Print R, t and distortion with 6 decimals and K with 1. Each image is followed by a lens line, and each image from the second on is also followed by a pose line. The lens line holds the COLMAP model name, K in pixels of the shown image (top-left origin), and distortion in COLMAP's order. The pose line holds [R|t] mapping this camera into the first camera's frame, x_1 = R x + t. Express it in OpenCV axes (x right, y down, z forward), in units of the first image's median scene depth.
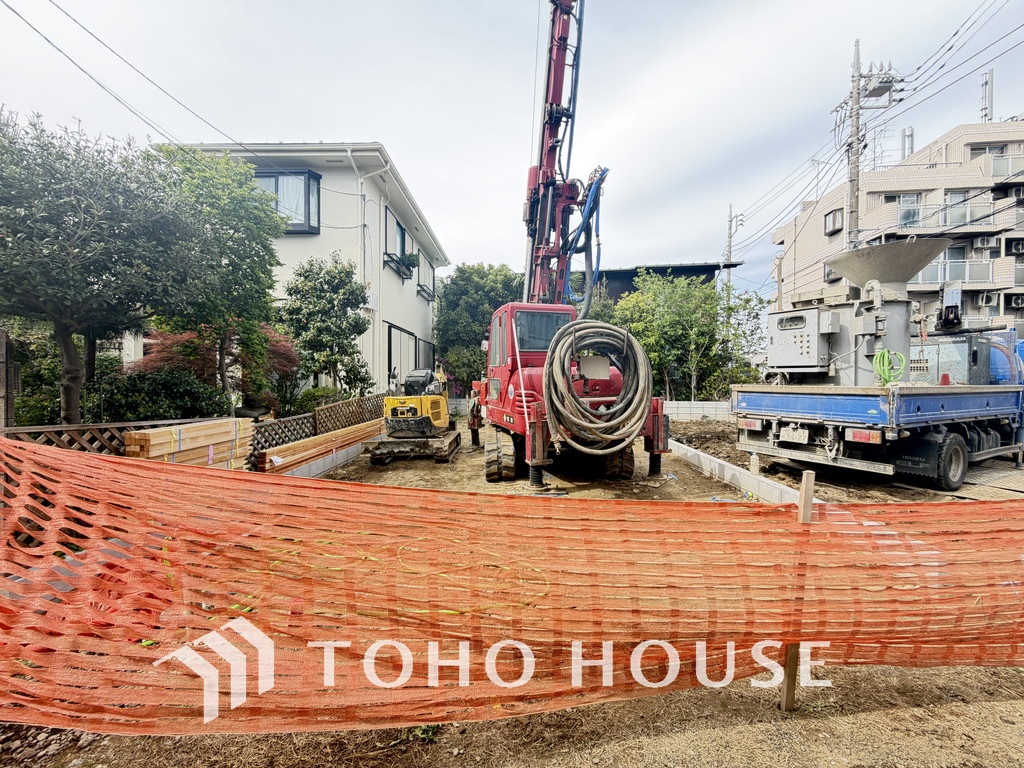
lens RADIAL K [[406.9, 0, 507.7], [0, 406.9, 383.6], [0, 0, 1]] dist [0.000040, -0.000220]
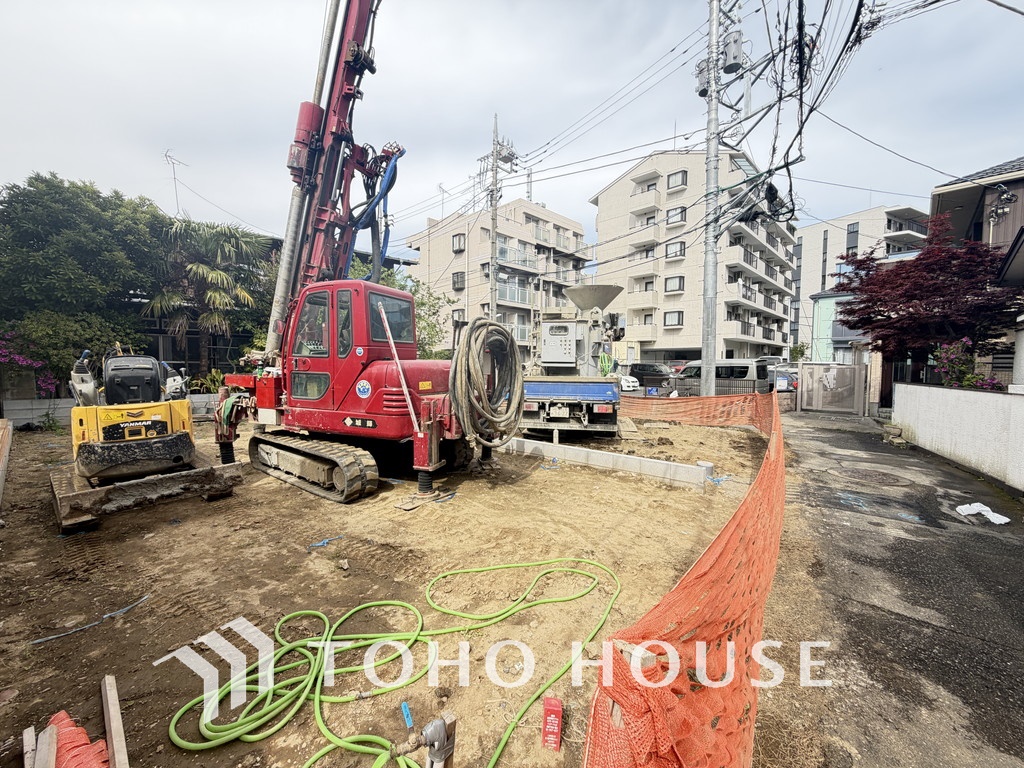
lens RADIAL K [[409.4, 0, 508.9], [0, 409.4, 383.4], [0, 0, 1]] dist [-0.001022, -0.000137]
pose [[0.621088, -0.032334, 0.783074, -0.361467], [0.002341, 0.999221, 0.039403, -0.019275], [-0.783738, -0.022639, 0.620679, 0.201091]]
